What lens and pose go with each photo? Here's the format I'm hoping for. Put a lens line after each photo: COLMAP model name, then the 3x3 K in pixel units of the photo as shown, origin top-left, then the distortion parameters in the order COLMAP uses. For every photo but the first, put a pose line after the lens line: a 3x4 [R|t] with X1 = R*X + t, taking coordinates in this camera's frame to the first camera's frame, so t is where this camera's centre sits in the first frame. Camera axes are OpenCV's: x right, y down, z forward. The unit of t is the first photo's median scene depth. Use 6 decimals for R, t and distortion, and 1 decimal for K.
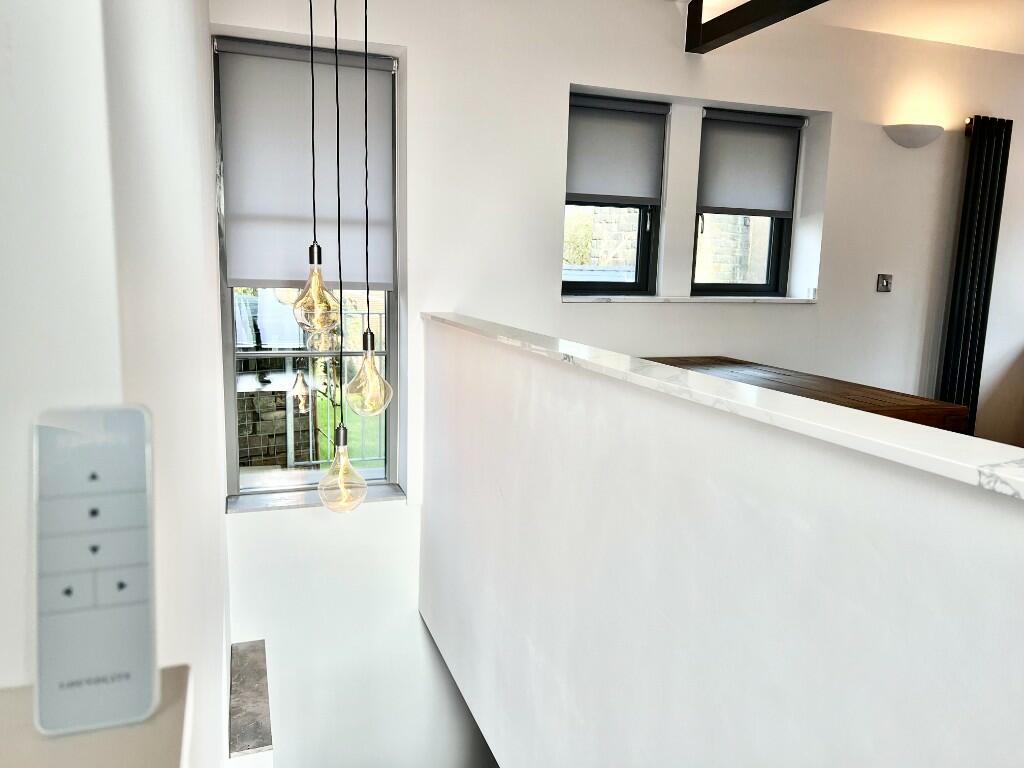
lens RADIAL K [[765.3, 0, 514.1], [0, 765.3, 390.4], [0, 0, 1]] dist [0.064897, -0.071903]
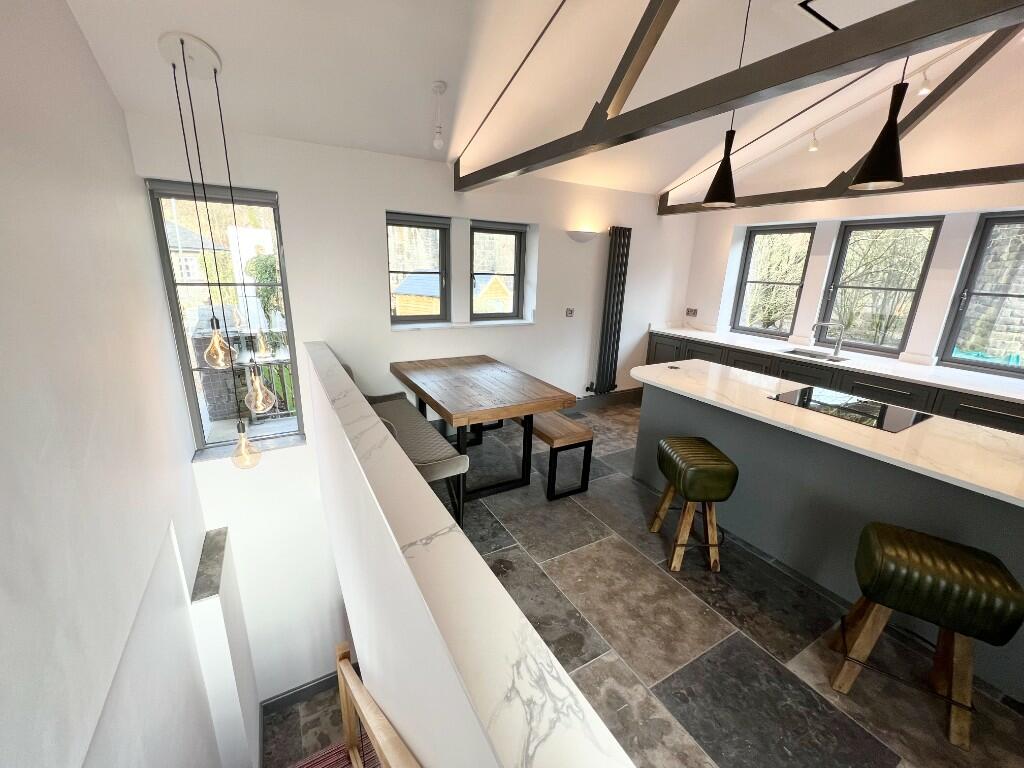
lens RADIAL K [[410.4, 0, 511.4], [0, 410.4, 381.3], [0, 0, 1]] dist [-0.001655, 0.000040]
pose [[0.984448, -0.042550, 0.170446, 0.151122], [0.021826, 0.992331, 0.121666, -0.097248], [-0.174316, -0.116054, 0.977827, -0.012732]]
